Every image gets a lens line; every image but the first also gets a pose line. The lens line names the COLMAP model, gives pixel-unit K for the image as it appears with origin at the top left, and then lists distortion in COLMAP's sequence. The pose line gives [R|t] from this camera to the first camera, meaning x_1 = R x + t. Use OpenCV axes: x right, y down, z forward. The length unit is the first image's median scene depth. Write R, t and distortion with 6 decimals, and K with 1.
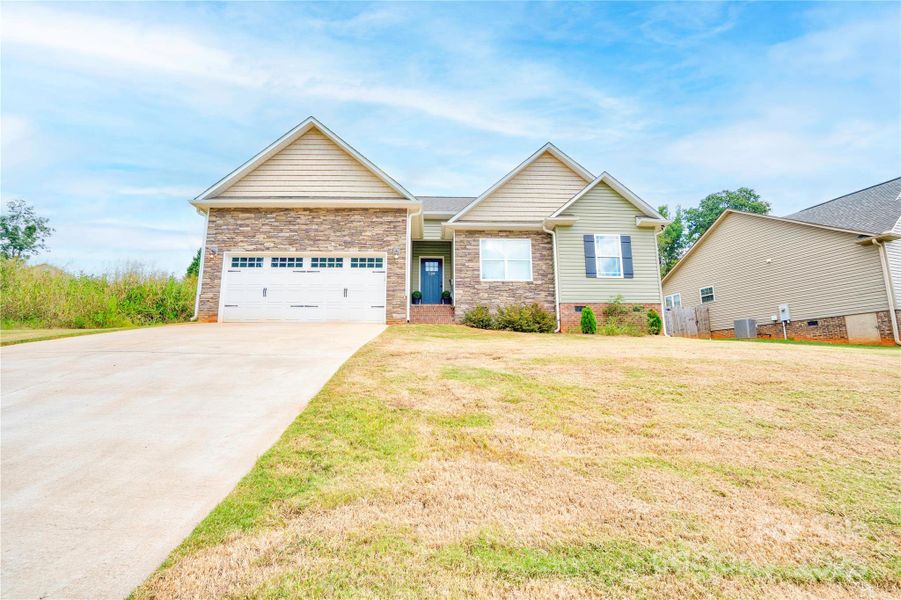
lens RADIAL K [[423.3, 0, 444.1], [0, 423.3, 300.9], [0, 0, 1]] dist [-0.060032, 0.024246]
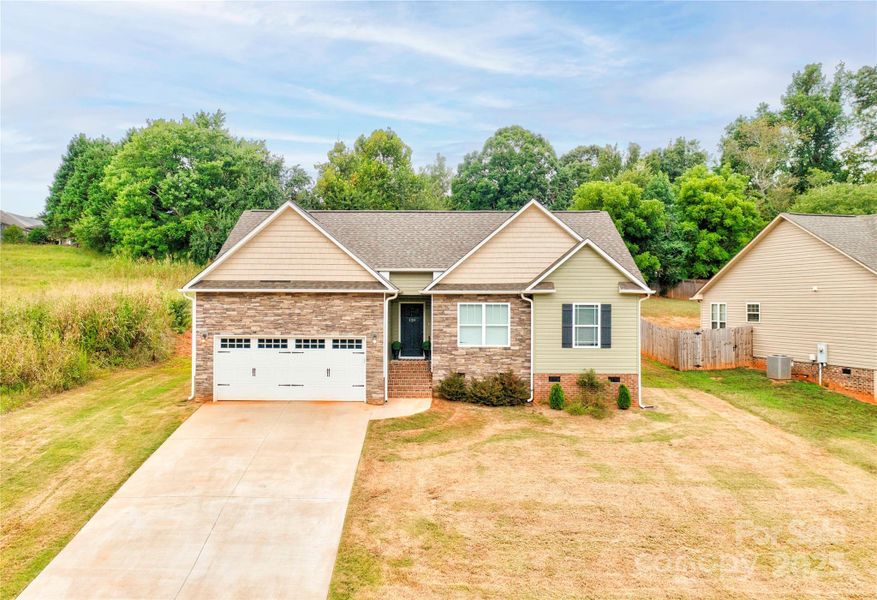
lens RADIAL K [[710.2, 0, 419.2], [0, 710.2, 300.0], [0, 0, 1]] dist [0.033066, -0.006054]
pose [[0.998498, 0.002959, -0.054699, 0.097080], [0.006524, 0.985009, 0.172382, -0.508218], [0.054389, -0.172480, 0.983510, -0.741066]]
